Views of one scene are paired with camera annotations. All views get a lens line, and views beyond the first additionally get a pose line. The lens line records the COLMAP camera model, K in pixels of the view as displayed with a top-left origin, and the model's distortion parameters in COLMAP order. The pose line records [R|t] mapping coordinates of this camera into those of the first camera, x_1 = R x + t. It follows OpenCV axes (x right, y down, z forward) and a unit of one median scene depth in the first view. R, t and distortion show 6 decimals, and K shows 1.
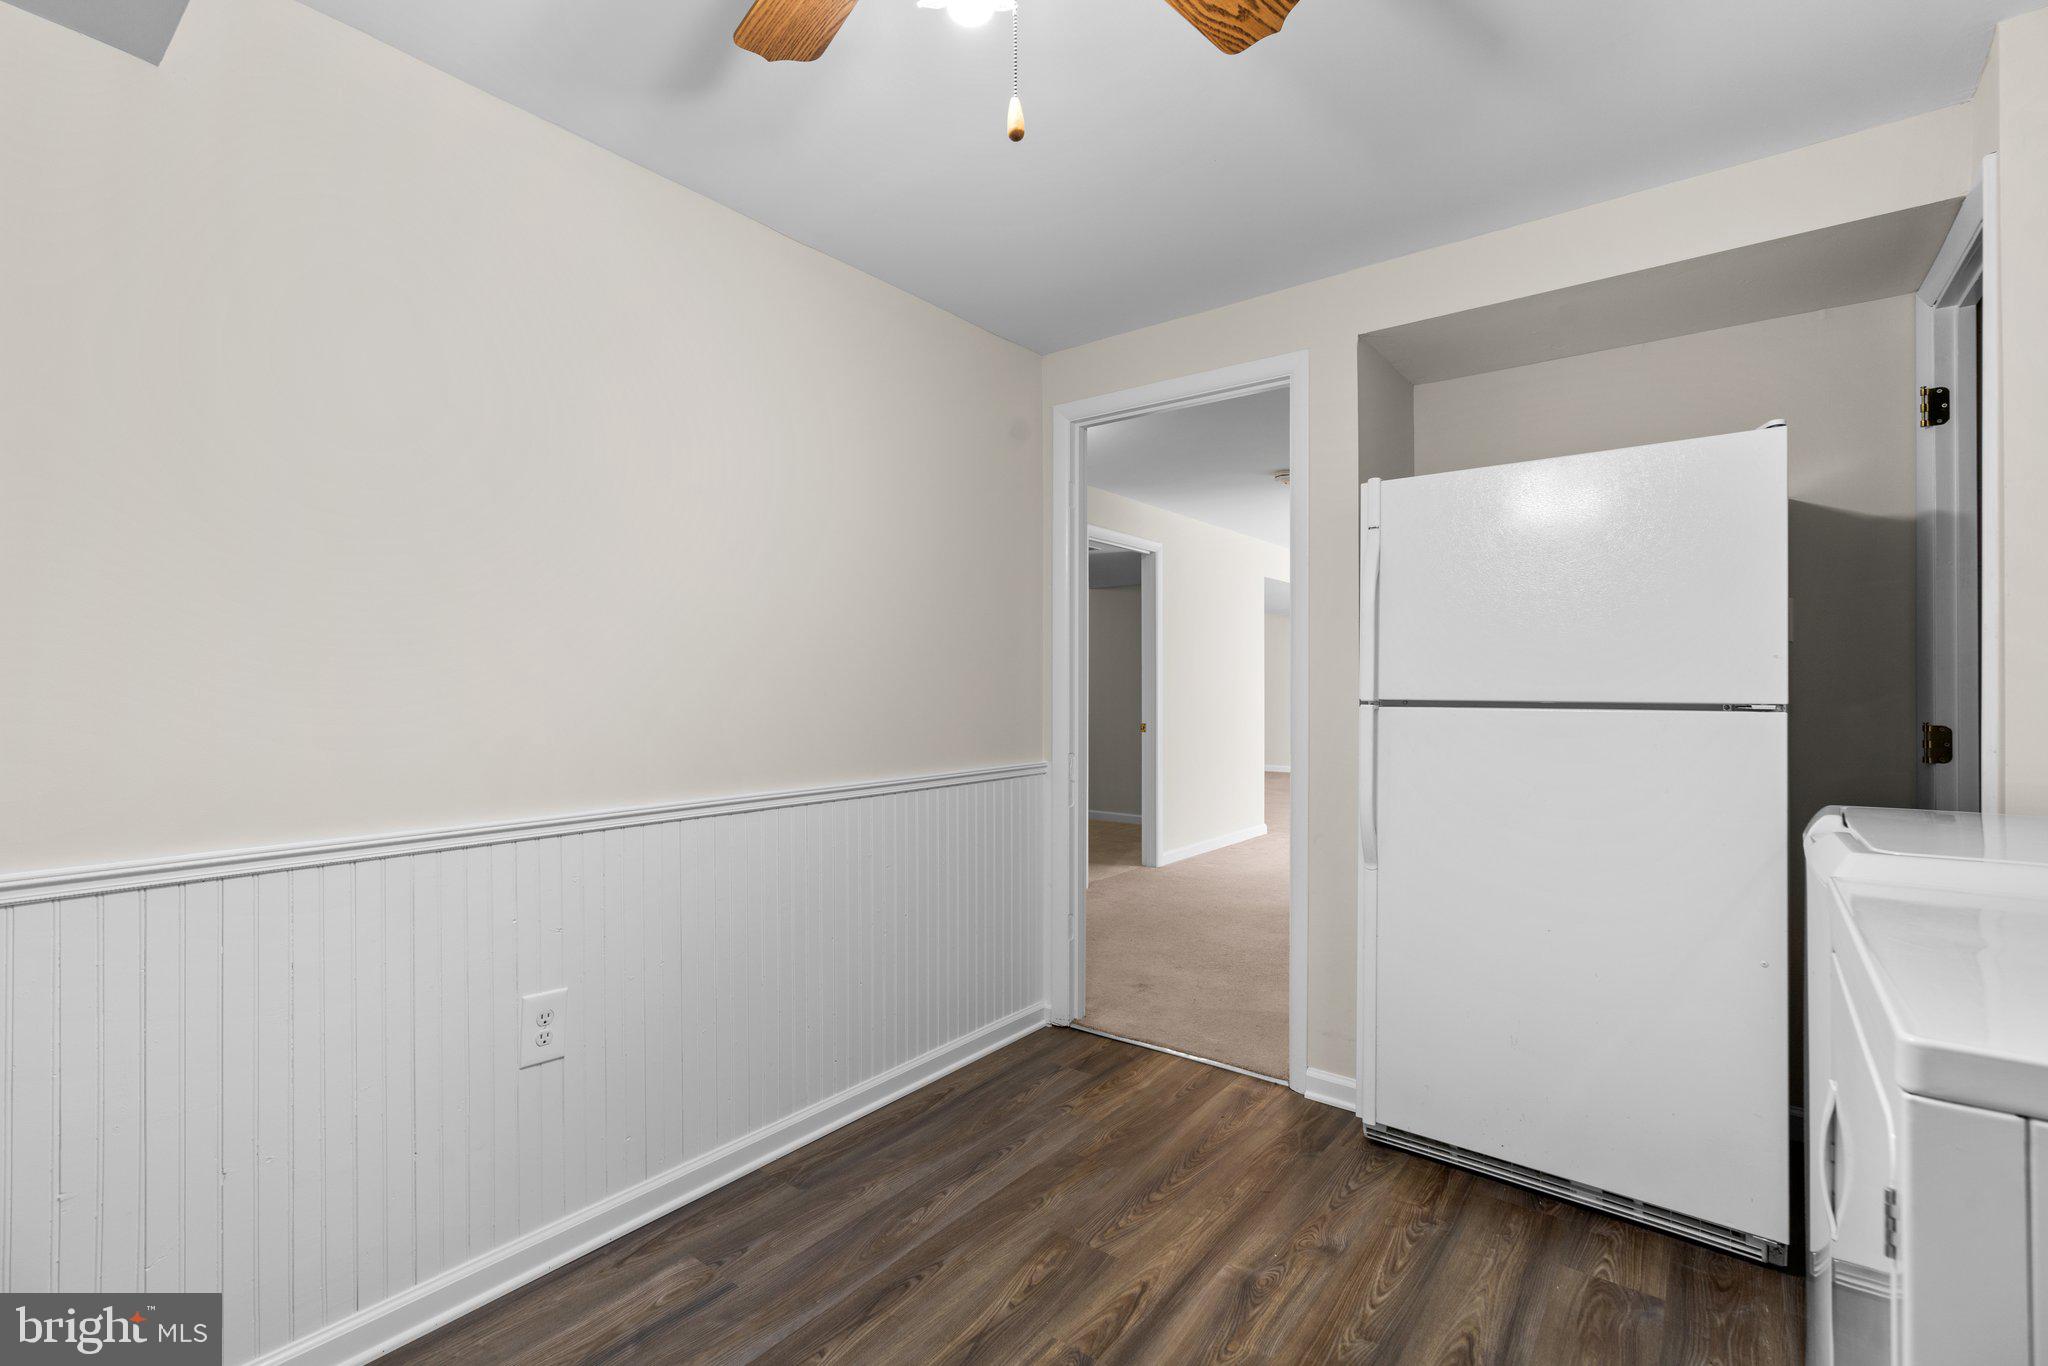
lens RADIAL K [[919.6, 0, 1017.0], [0, 919.6, 685.8], [0, 0, 1]] dist [-0.014895, 0.007048]
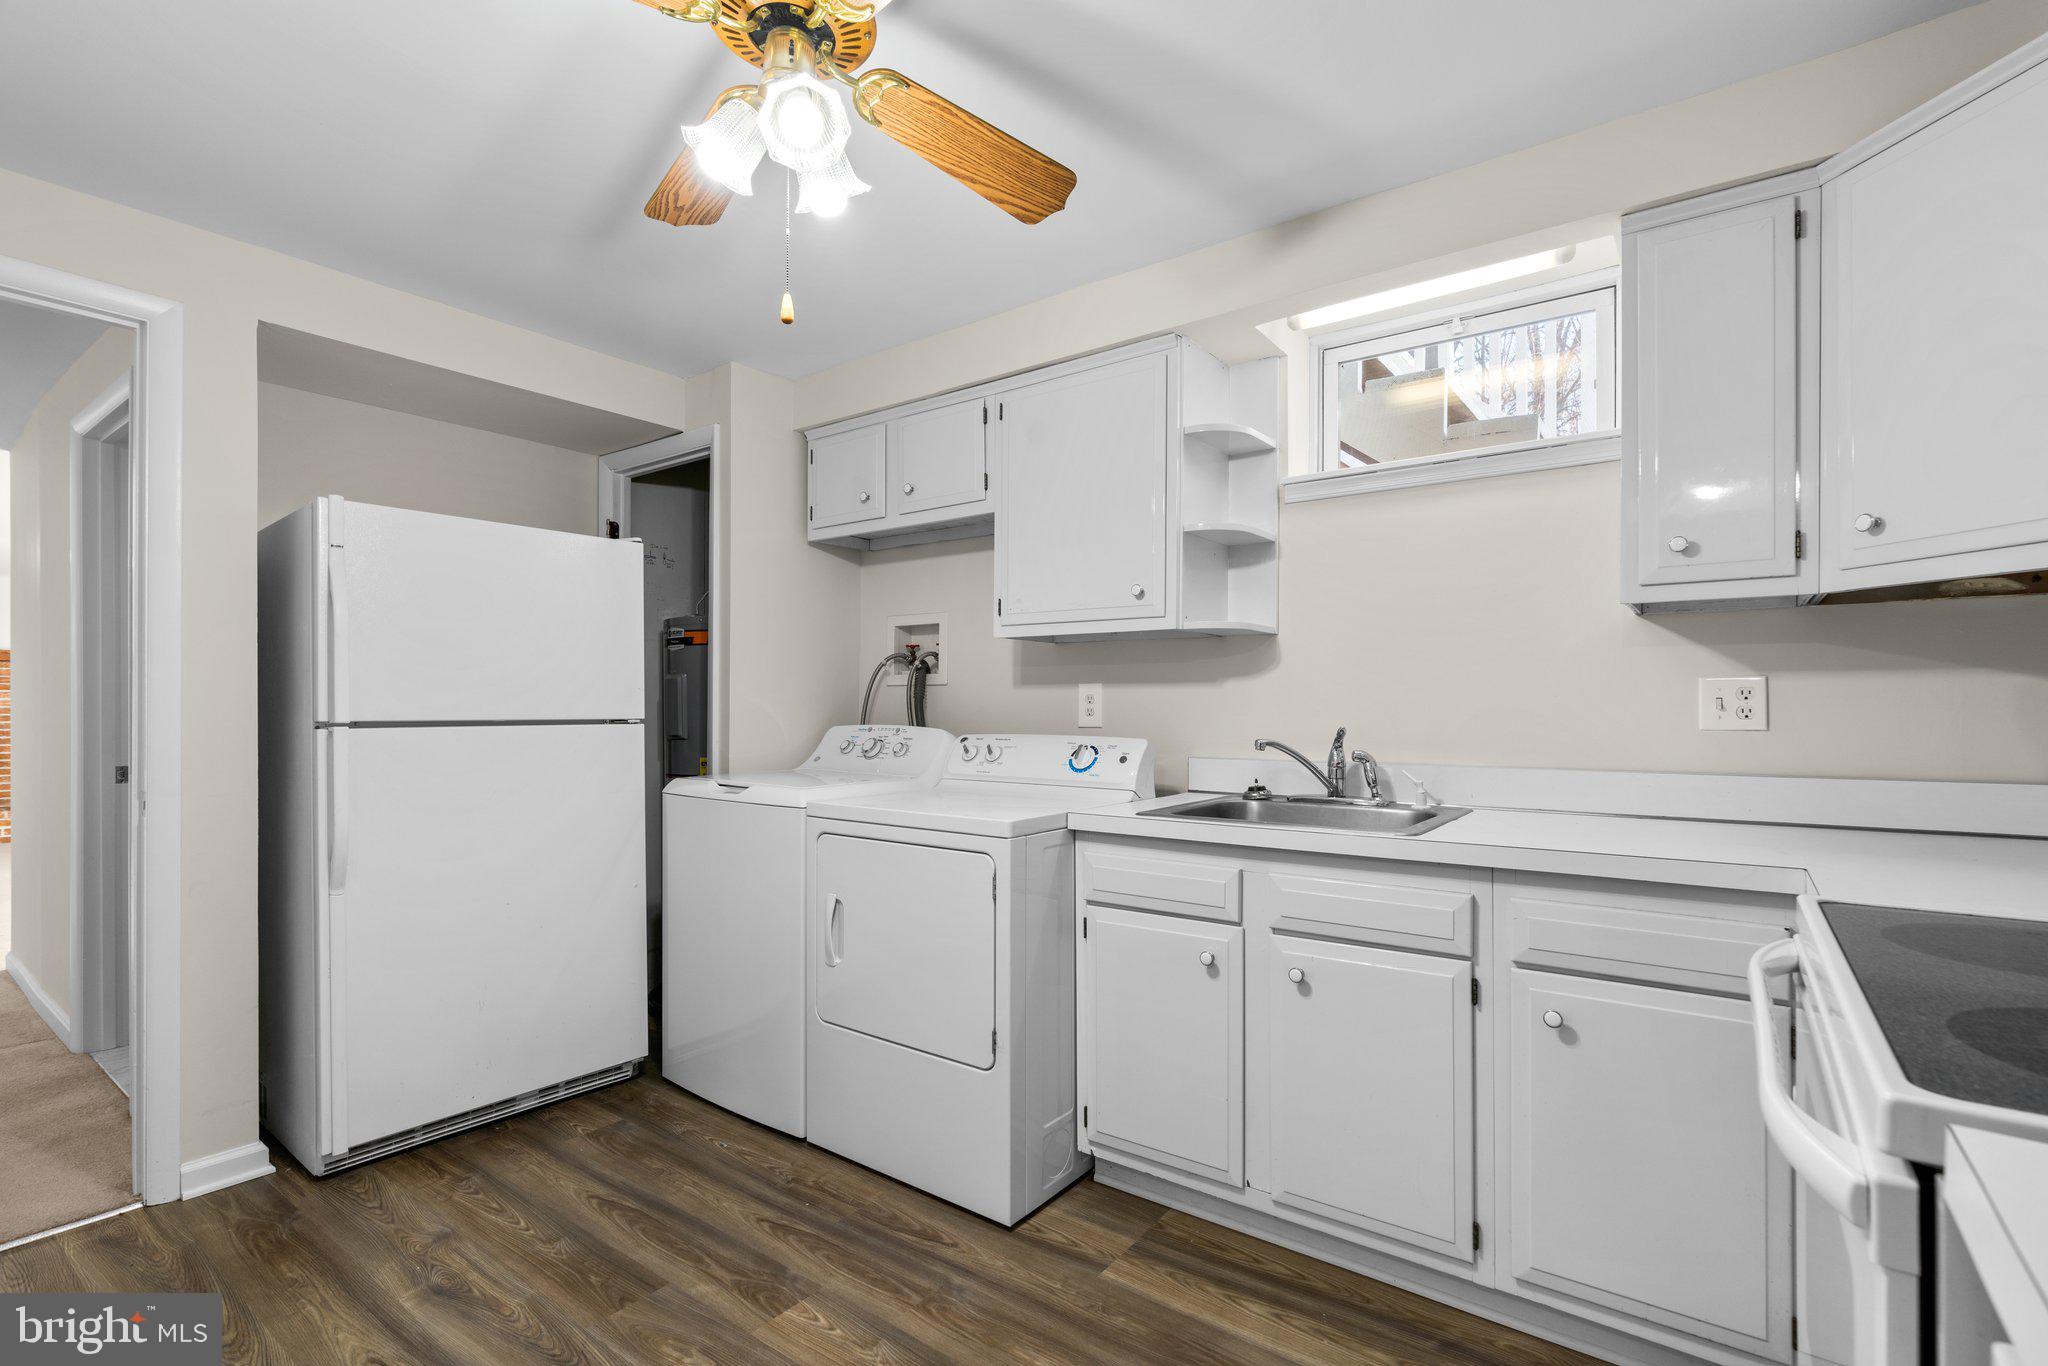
lens RADIAL K [[948.1, 0, 1026.3], [0, 948.1, 723.0], [0, 0, 1]] dist [-0.001483, 0.000022]
pose [[-0.019474, -0.019409, 0.999622, -0.796362], [0.000019, 0.999812, 0.019413, -0.004393], [-0.999810, 0.000397, -0.019470, 0.353241]]
